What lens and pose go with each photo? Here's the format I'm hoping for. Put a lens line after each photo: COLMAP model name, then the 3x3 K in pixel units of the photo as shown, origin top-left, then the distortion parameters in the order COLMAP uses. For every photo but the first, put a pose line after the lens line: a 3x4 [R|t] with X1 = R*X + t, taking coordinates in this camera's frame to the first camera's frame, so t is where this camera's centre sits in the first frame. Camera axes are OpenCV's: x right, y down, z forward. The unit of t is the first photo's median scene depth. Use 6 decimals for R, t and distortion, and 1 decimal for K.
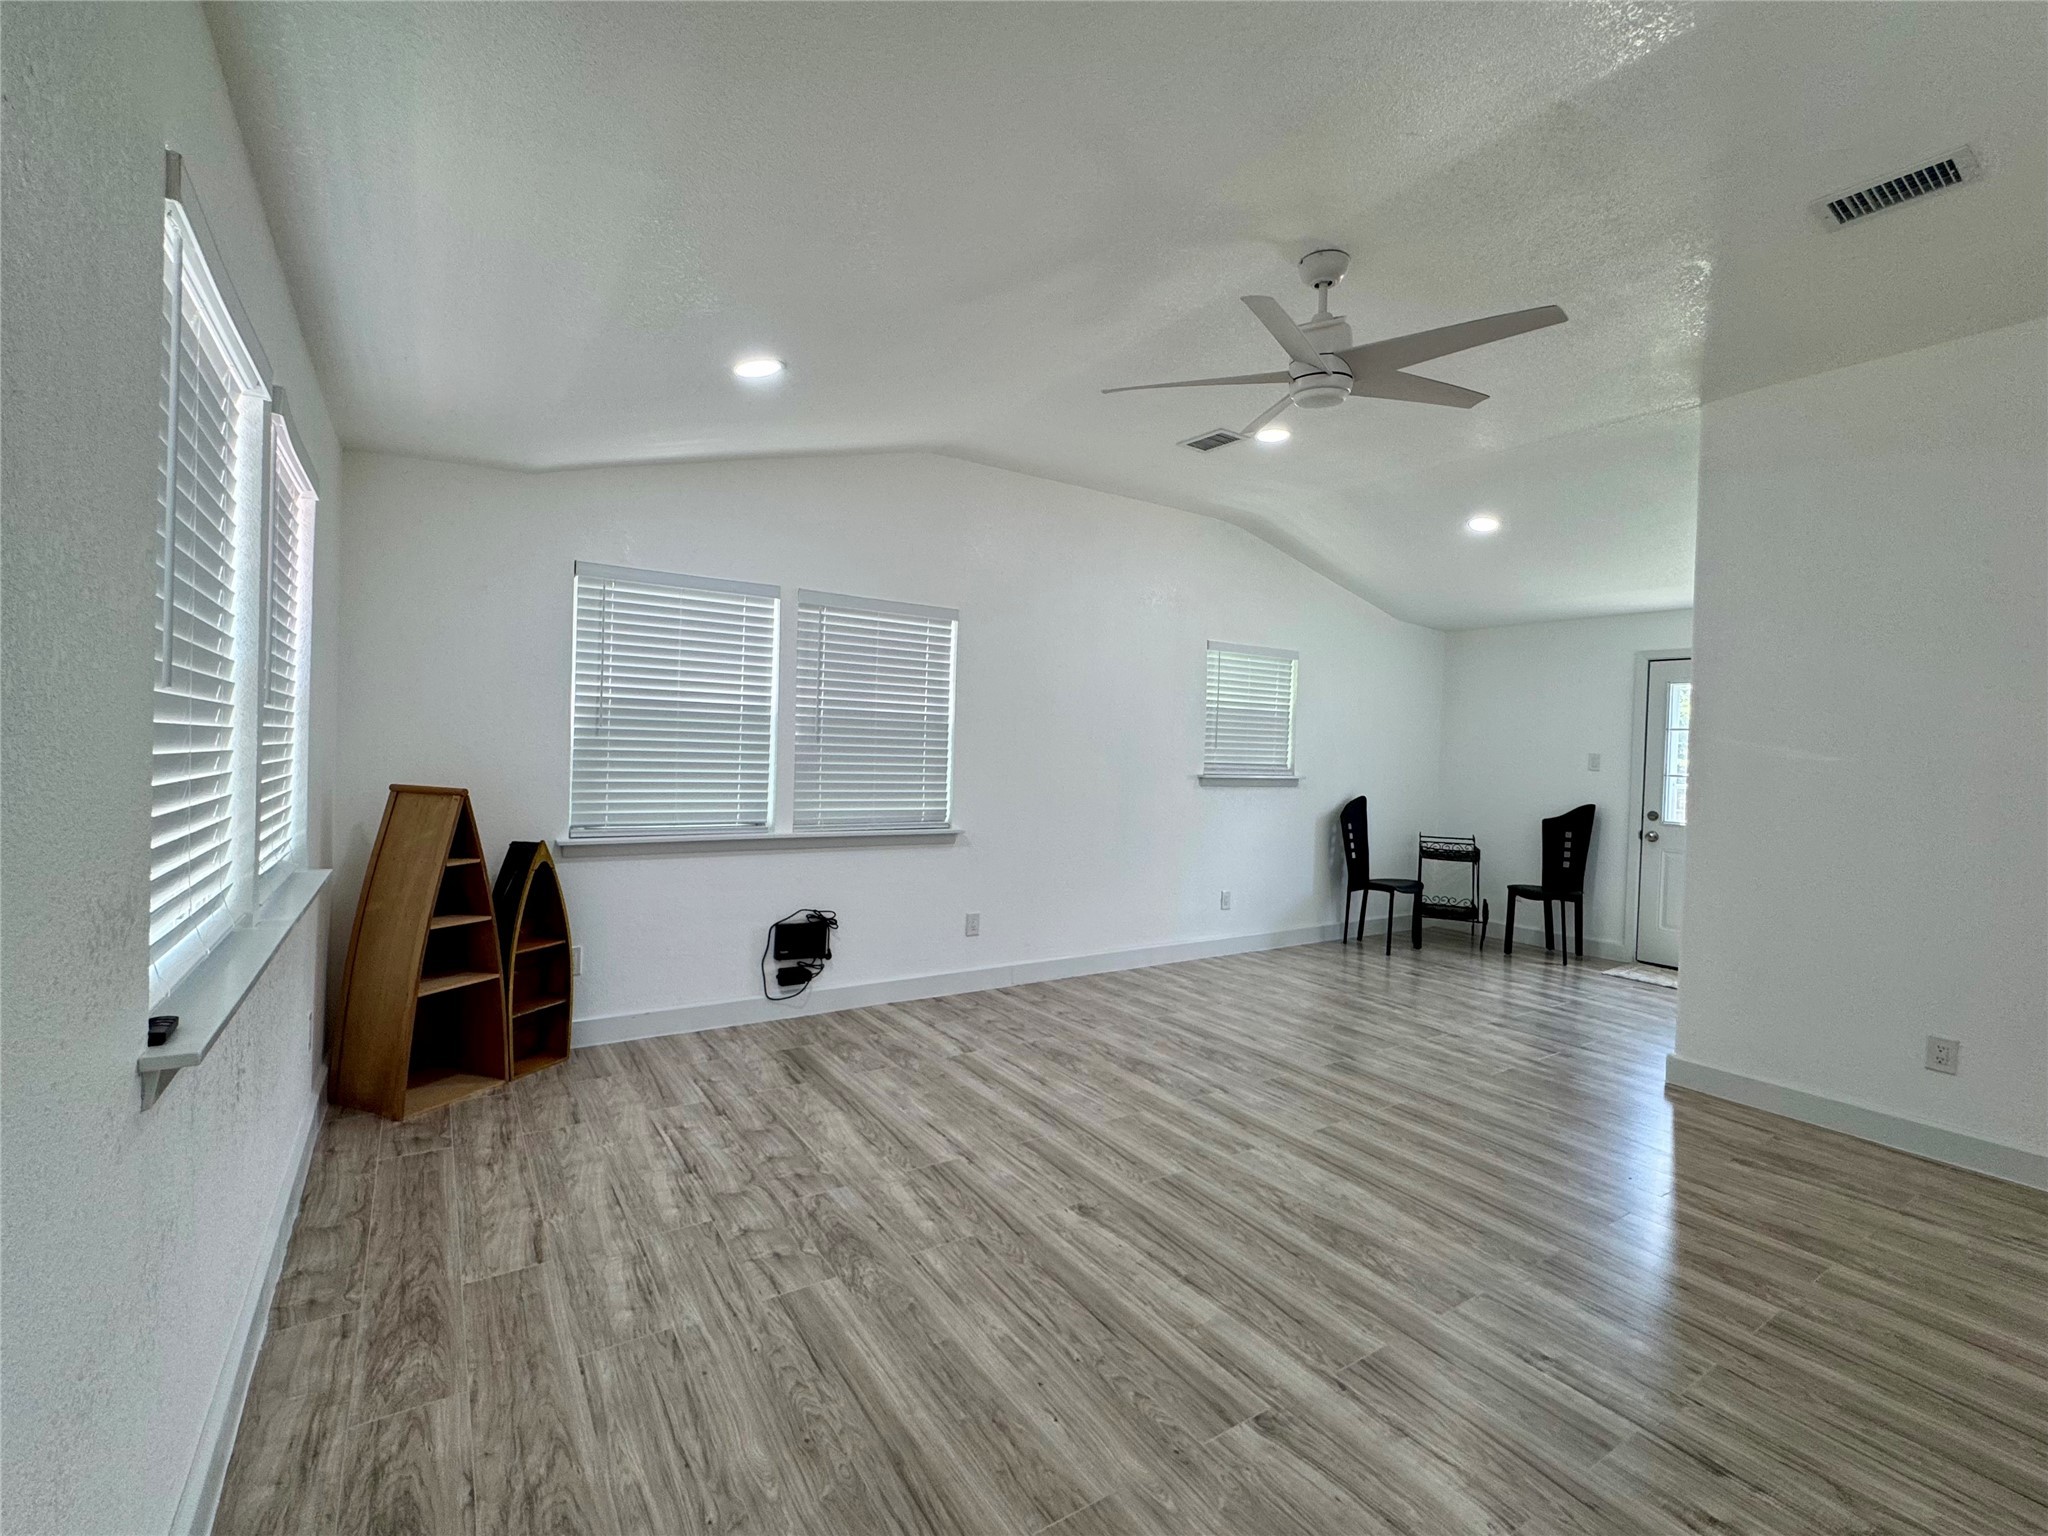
lens RADIAL K [[904.6, 0, 1027.0], [0, 904.6, 763.4], [0, 0, 1]] dist [-0.001617, 0.000471]
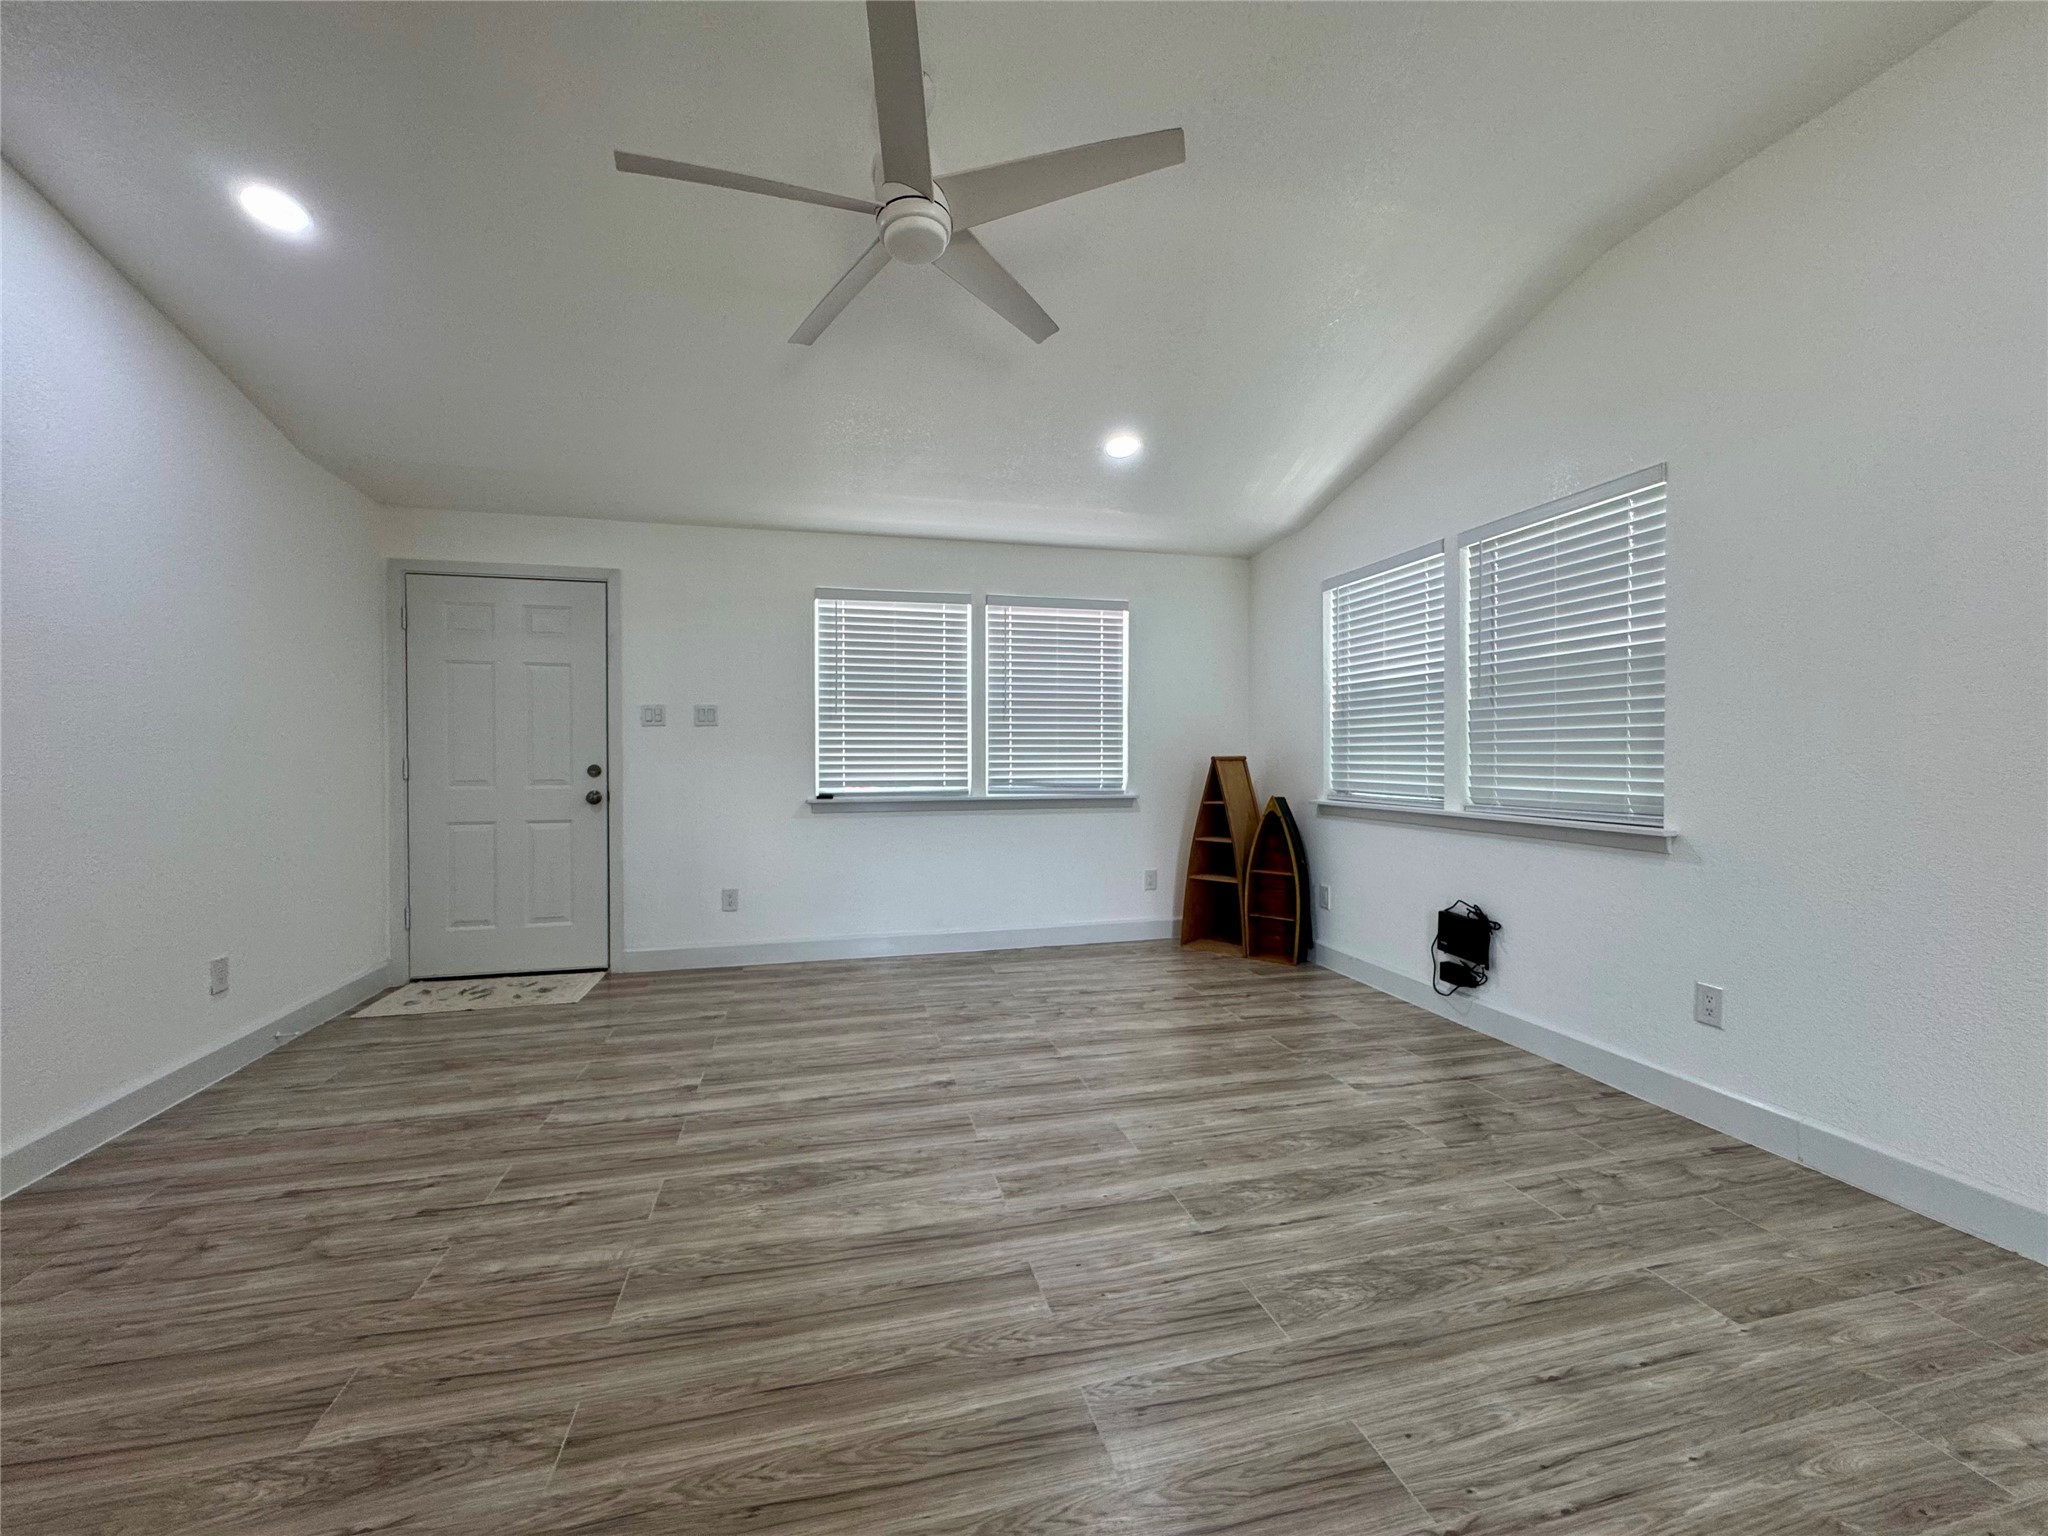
lens RADIAL K [[819.6, 0, 1027.3], [0, 819.6, 762.1], [0, 0, 1]] dist [-0.000255, -0.000384]
pose [[-0.332216, -0.021119, -0.942967, 0.771584], [-0.018129, 0.999708, -0.016003, 0.060406], [0.943029, 0.011779, -0.332502, 1.061276]]
